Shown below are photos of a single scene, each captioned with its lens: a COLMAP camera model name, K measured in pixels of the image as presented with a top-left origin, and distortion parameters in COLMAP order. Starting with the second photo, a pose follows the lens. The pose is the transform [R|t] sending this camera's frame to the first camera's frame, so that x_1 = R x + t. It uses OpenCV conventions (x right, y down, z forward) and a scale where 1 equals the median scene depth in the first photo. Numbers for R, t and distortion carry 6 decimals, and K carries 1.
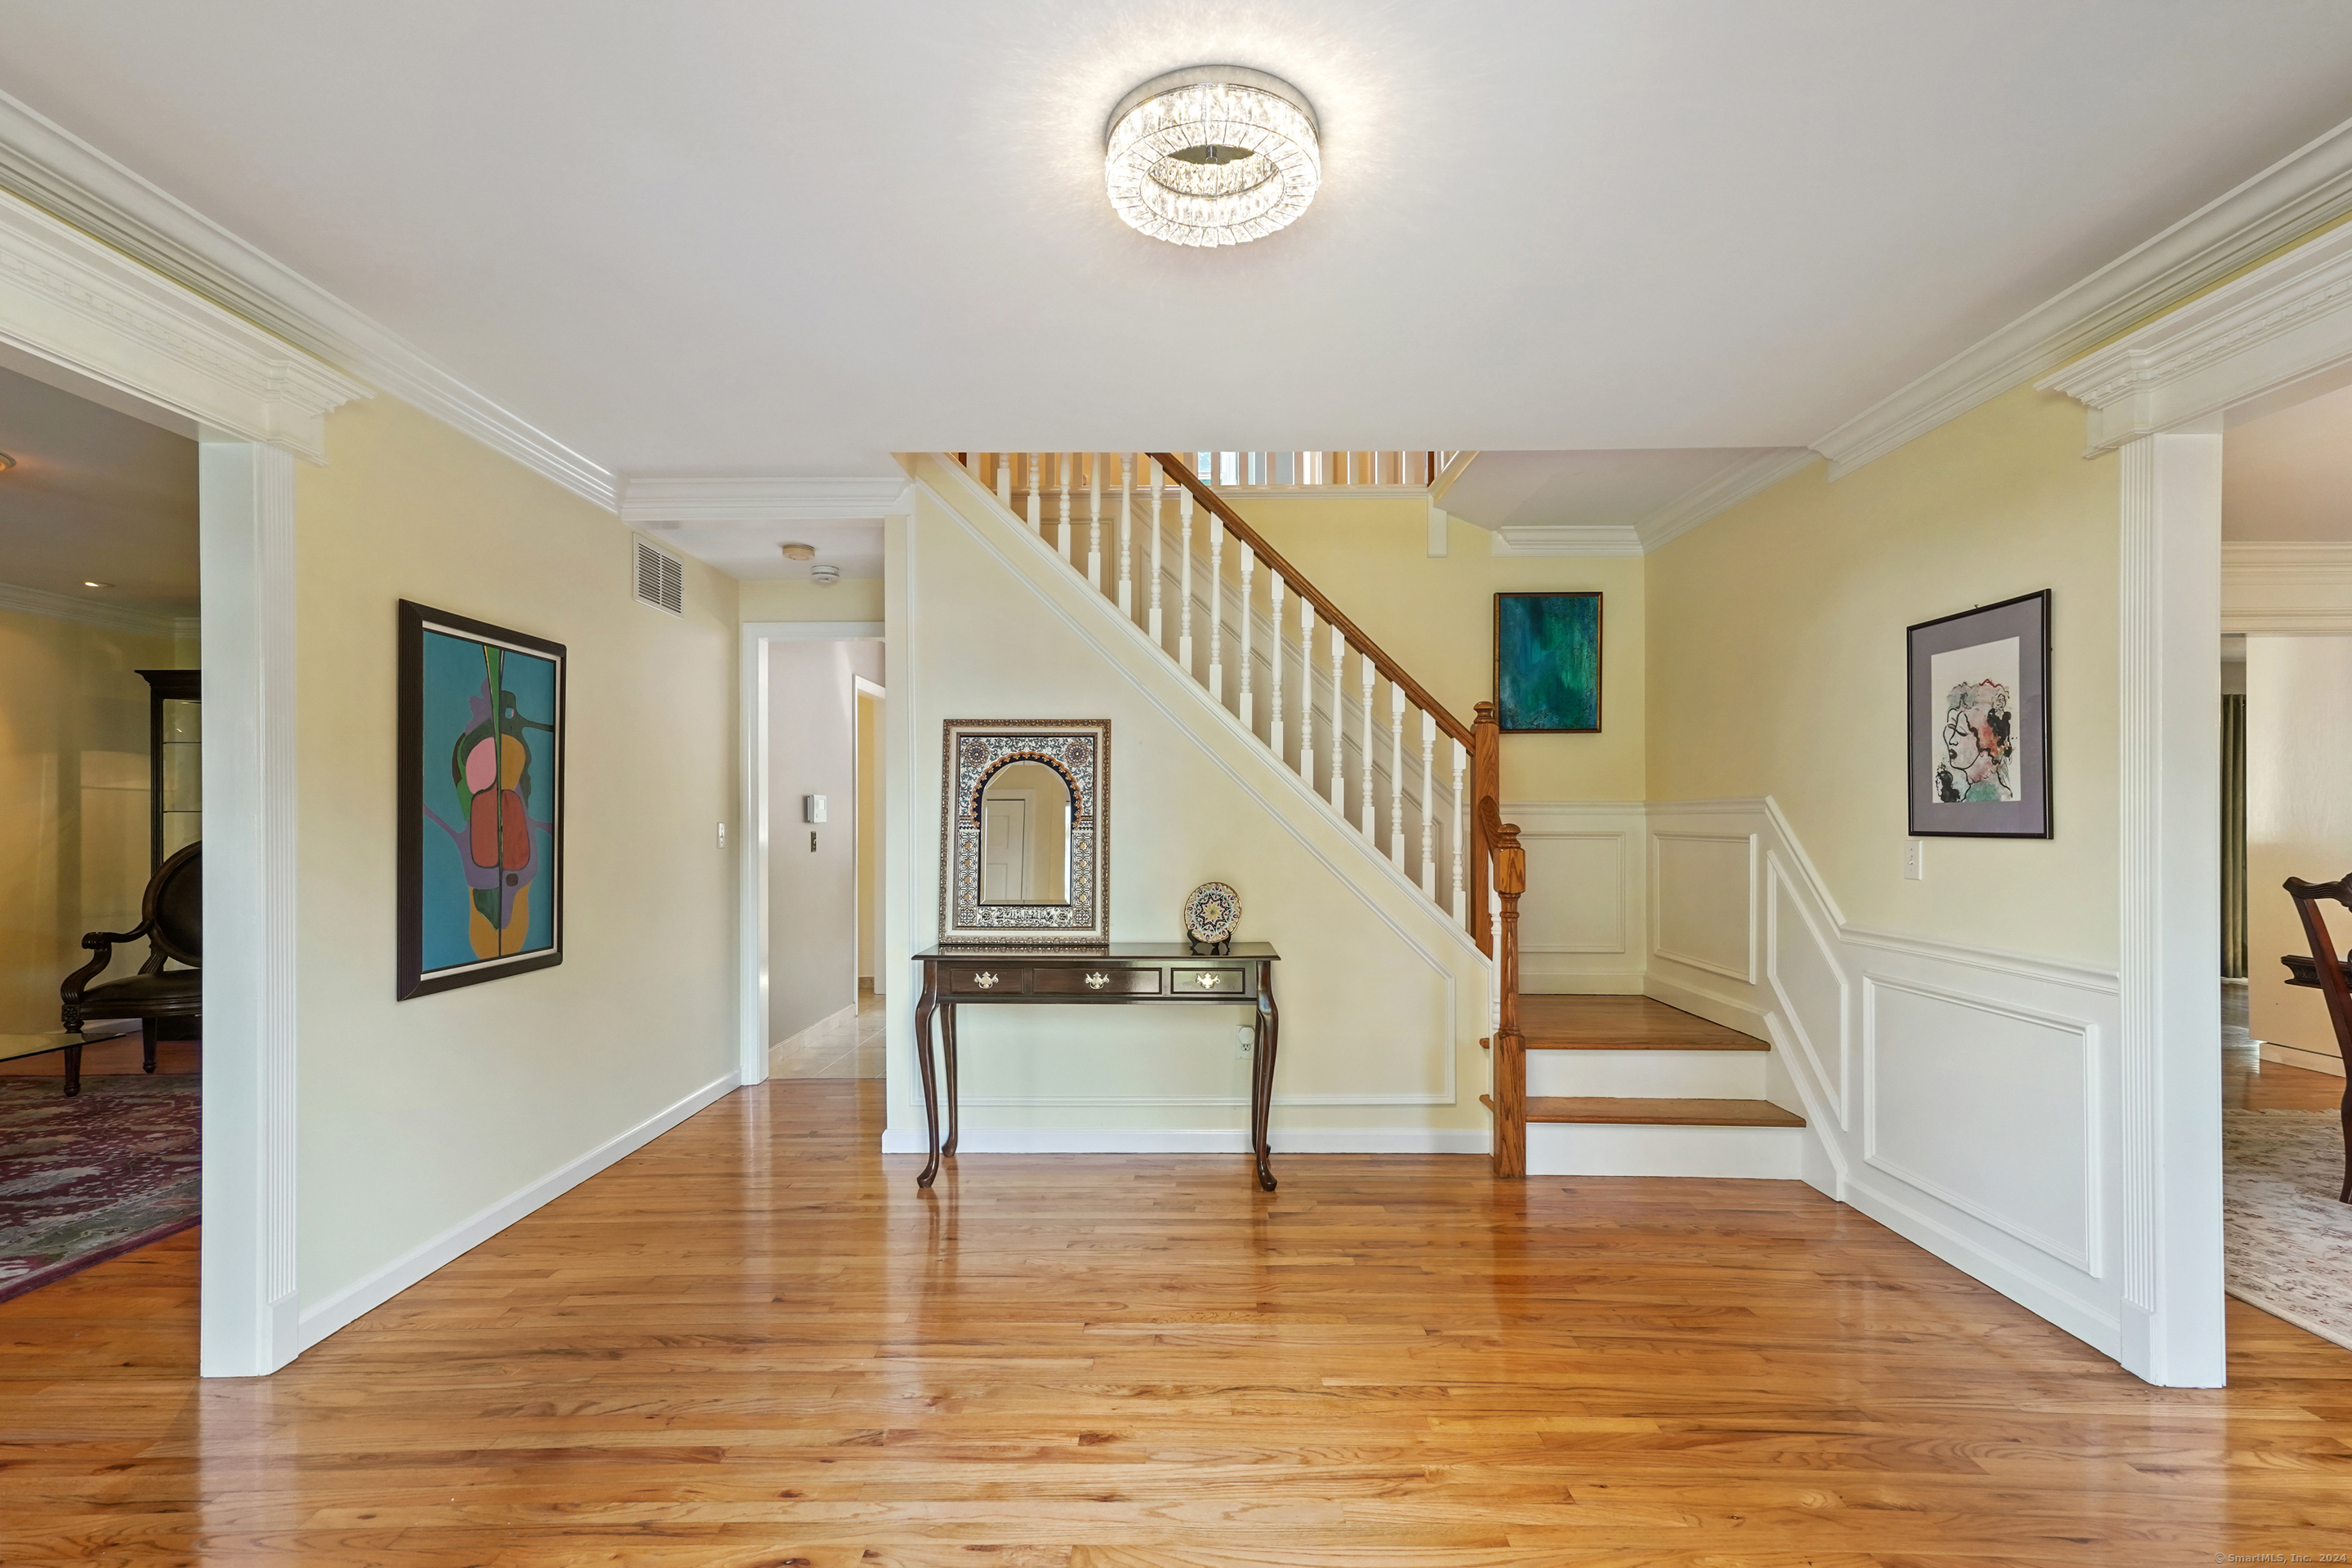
lens RADIAL K [[1070.5, 0, 1132.6], [0, 1070.5, 809.3], [0, 0, 1]] dist [0.004219, 0.000744]
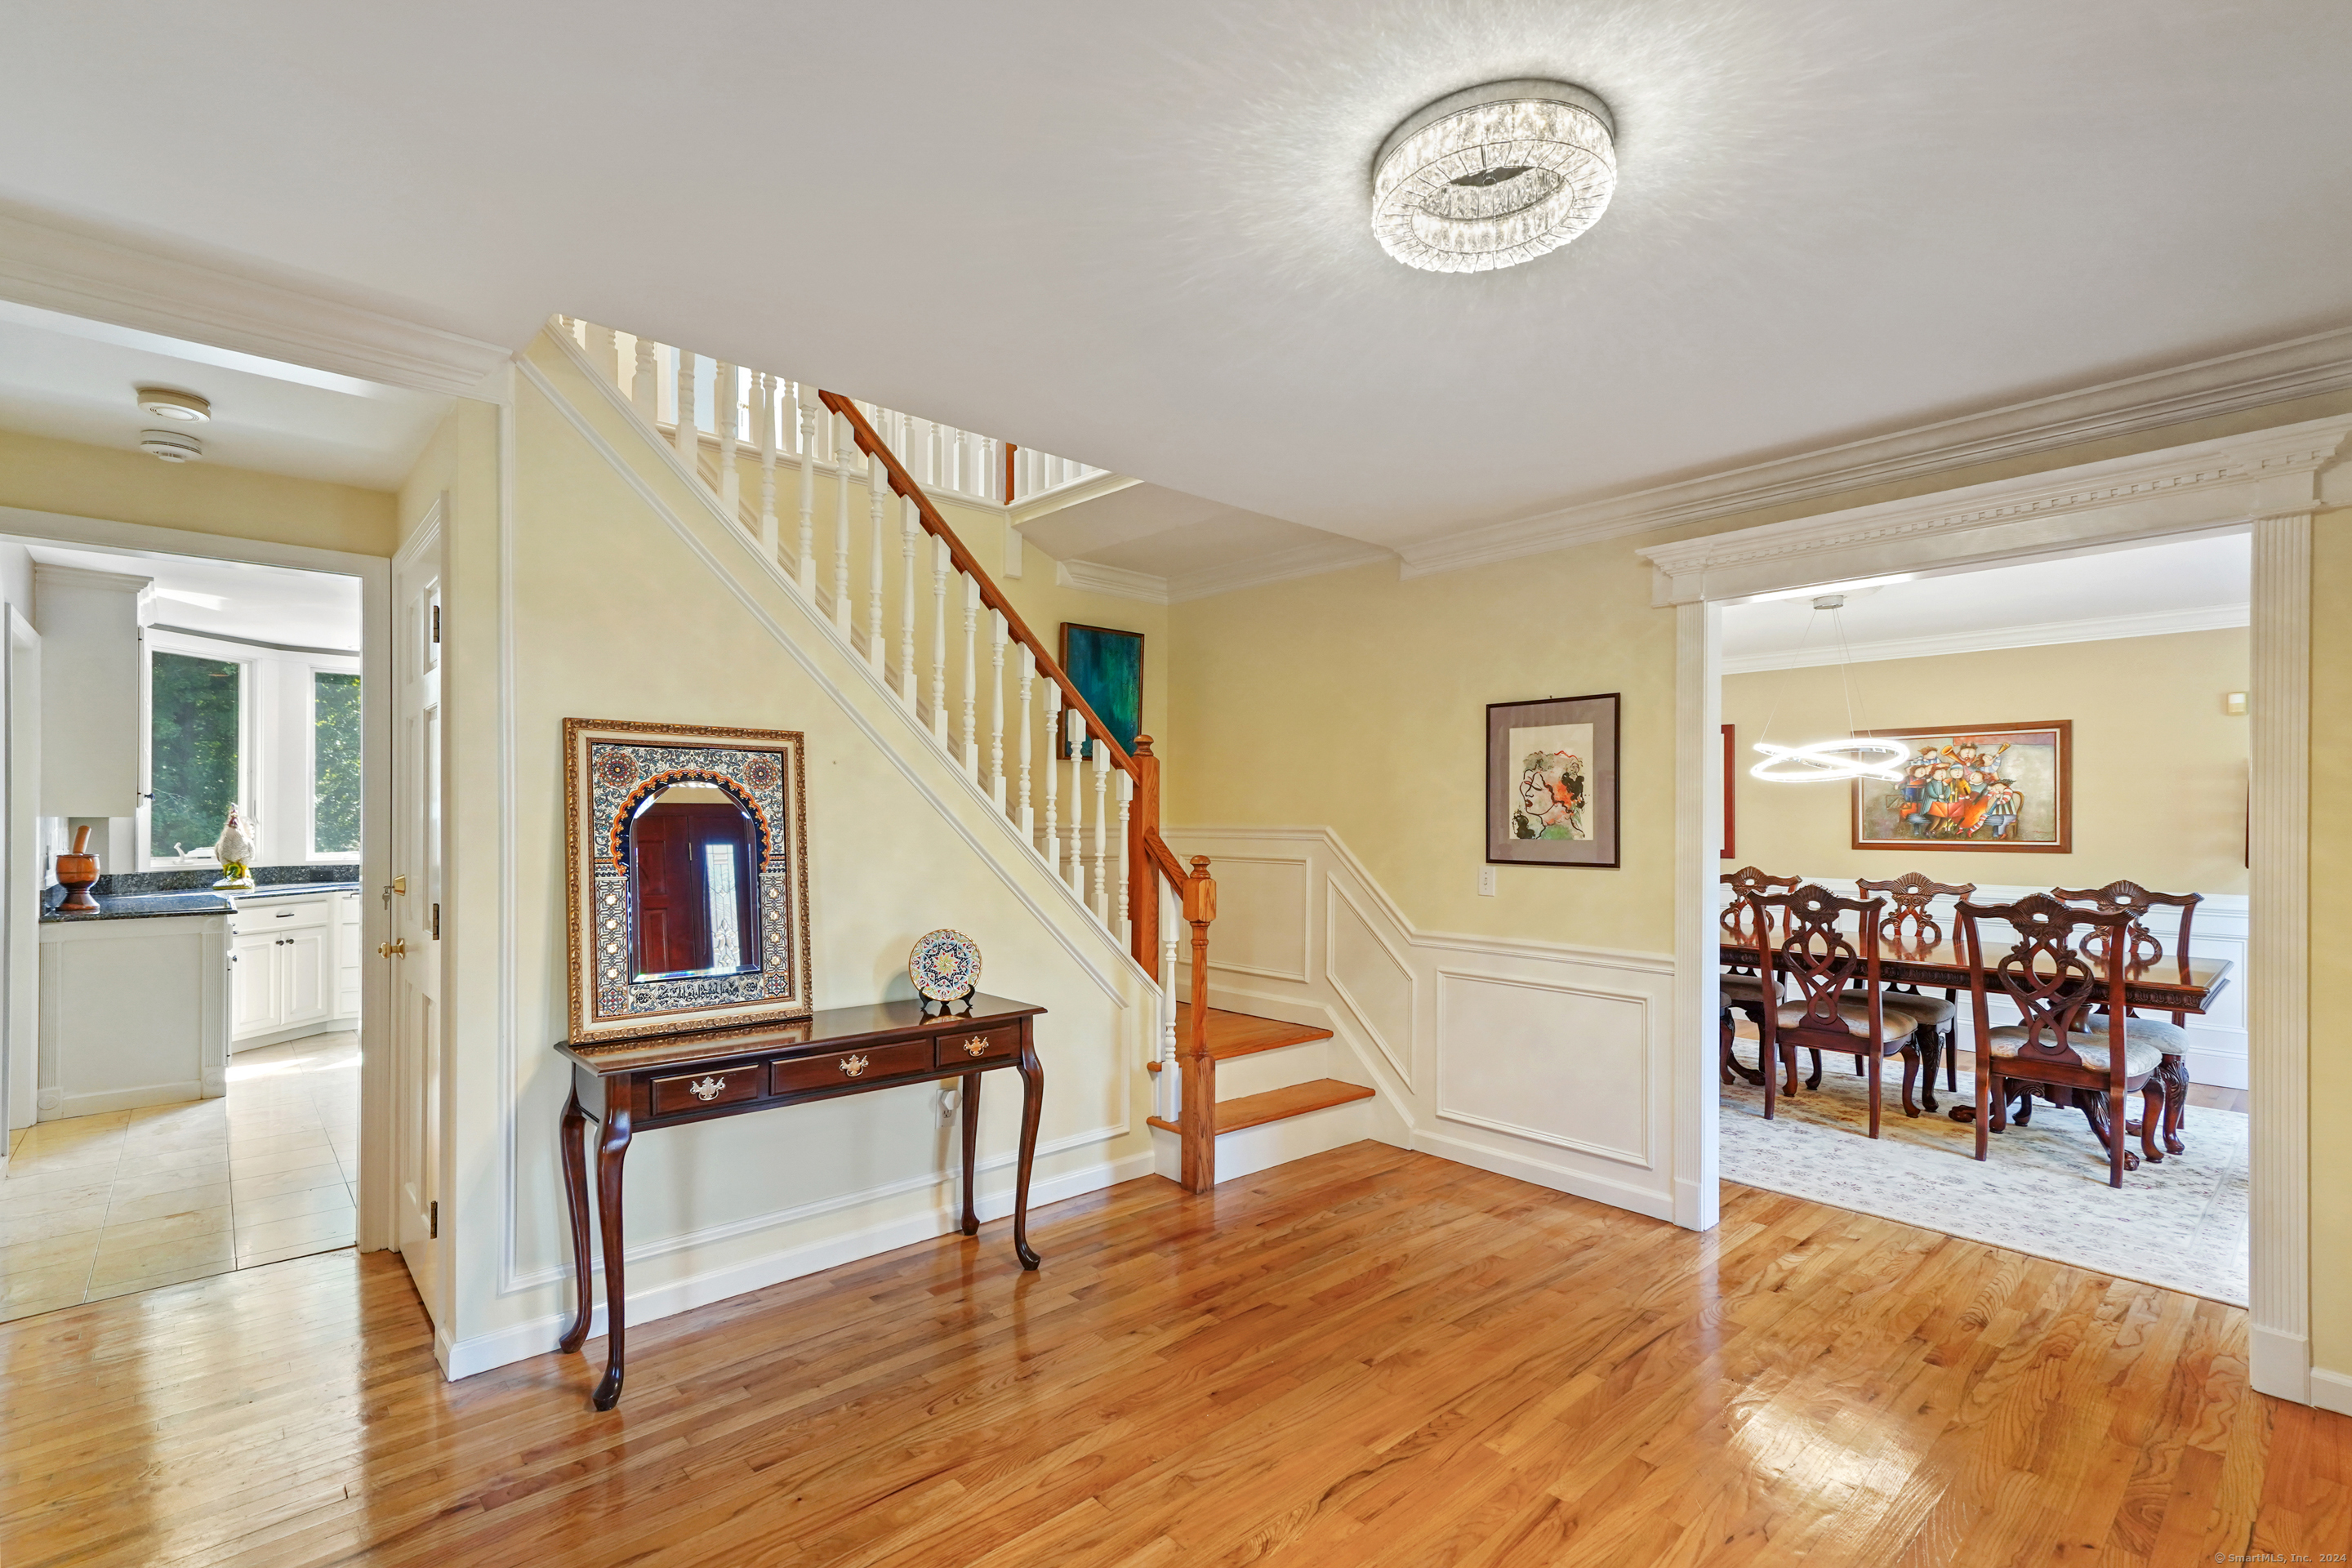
lens RADIAL K [[1070.5, 0, 1138.9], [0, 1070.5, 805.7], [0, 0, 1]] dist [0.004219, 0.000744]
pose [[0.736621, 0.009459, 0.676240, -0.397588], [-0.008476, 0.999953, -0.004754, -0.029372], [-0.676253, -0.002230, 0.736666, 0.261213]]
